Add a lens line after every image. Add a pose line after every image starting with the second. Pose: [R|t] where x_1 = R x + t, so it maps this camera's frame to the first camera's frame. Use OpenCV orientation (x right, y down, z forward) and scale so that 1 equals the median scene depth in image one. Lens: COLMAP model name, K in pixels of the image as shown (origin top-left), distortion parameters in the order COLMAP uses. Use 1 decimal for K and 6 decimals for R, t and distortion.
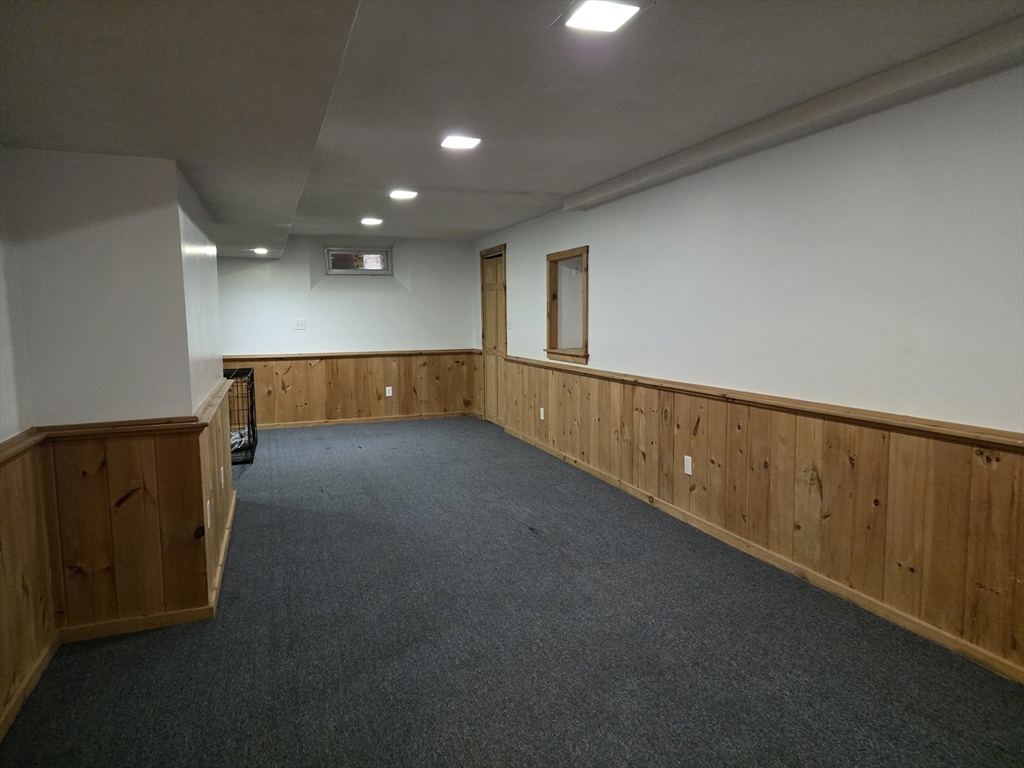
lens RADIAL K [[674.0, 0, 520.1], [0, 674.0, 381.6], [0, 0, 1]] dist [0.068782, -0.047604]
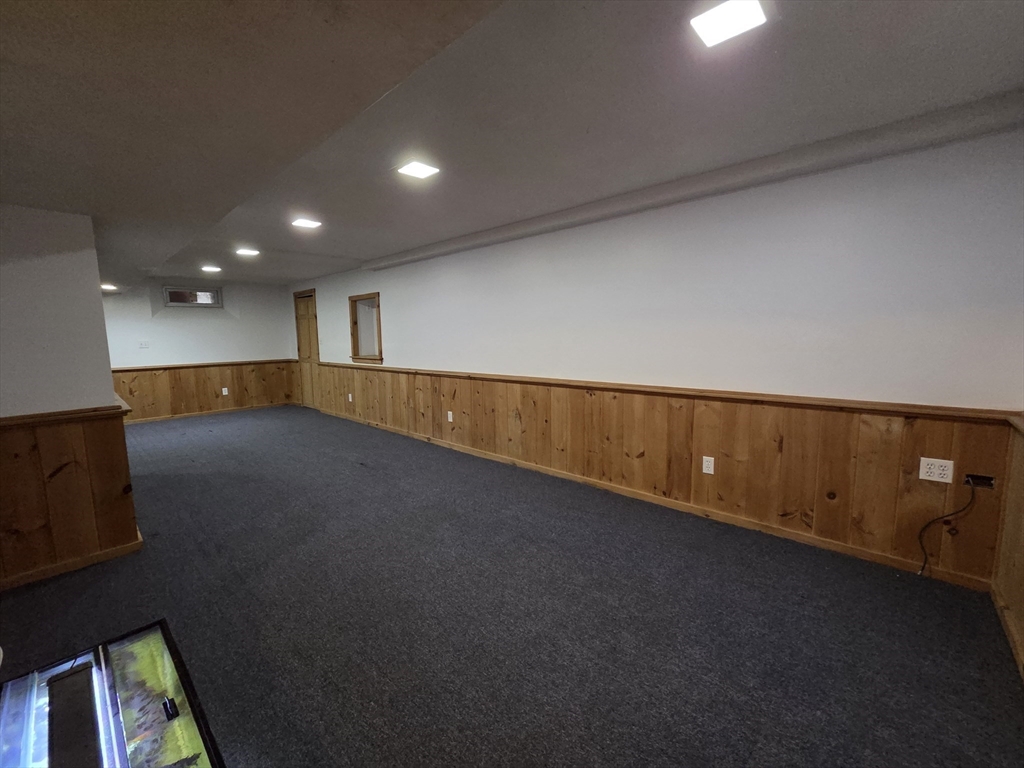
lens RADIAL K [[420.2, 0, 509.4], [0, 420.2, 382.4], [0, 0, 1]] dist [-0.000388, 0.000806]
pose [[0.895991, -0.054142, 0.440760, -0.084377], [0.051229, 0.998515, 0.018515, 0.017374], [-0.441108, 0.005990, 0.897434, -0.061136]]
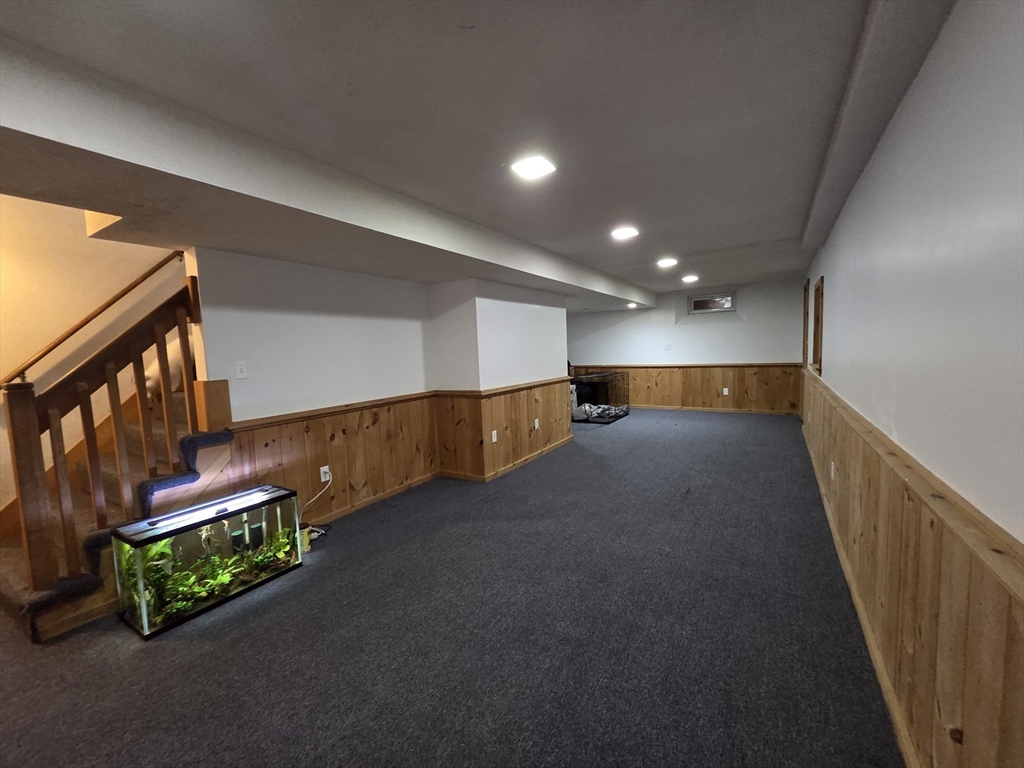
lens RADIAL K [[420.2, 0, 510.3], [0, 420.2, 386.1], [0, 0, 1]] dist [-0.000388, 0.000806]
pose [[0.607145, 0.059647, -0.792349, 0.400790], [-0.050141, 0.998067, 0.036711, -0.011856], [0.793007, 0.017440, 0.608963, 0.141513]]
